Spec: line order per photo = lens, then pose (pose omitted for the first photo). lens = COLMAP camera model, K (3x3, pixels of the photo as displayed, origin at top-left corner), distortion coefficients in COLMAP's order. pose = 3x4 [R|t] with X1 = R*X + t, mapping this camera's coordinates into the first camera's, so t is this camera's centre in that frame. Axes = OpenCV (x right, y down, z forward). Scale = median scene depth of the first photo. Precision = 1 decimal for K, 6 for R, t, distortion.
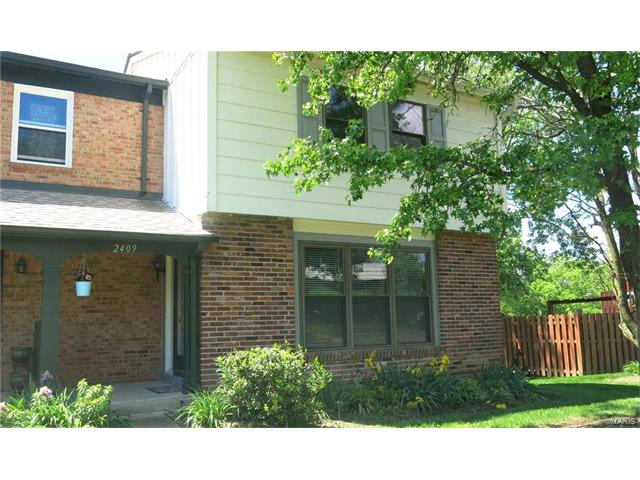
lens RADIAL K [[523.0, 0, 321.8], [0, 523.0, 245.7], [0, 0, 1]] dist [0.000106, 0.005103]
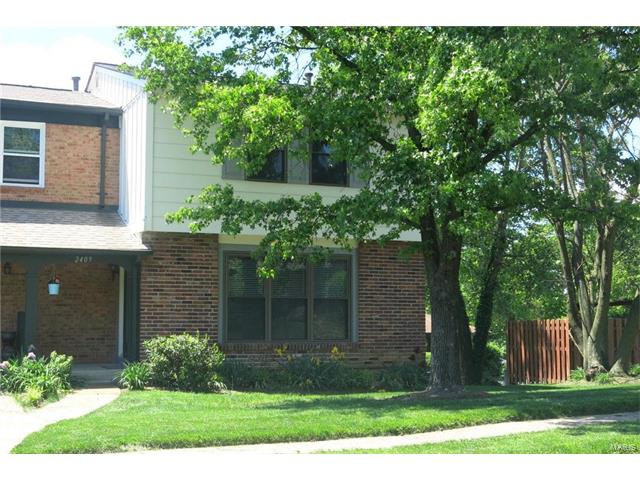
lens RADIAL K [[850.9, 0, 319.1], [0, 850.9, 237.9], [0, 0, 1]] dist [0.012346, 0.000000]
pose [[0.992187, 0.015748, -0.123765, 0.417273], [-0.010142, 0.998899, 0.045794, -0.132319], [0.124350, -0.044181, 0.991254, -0.920587]]
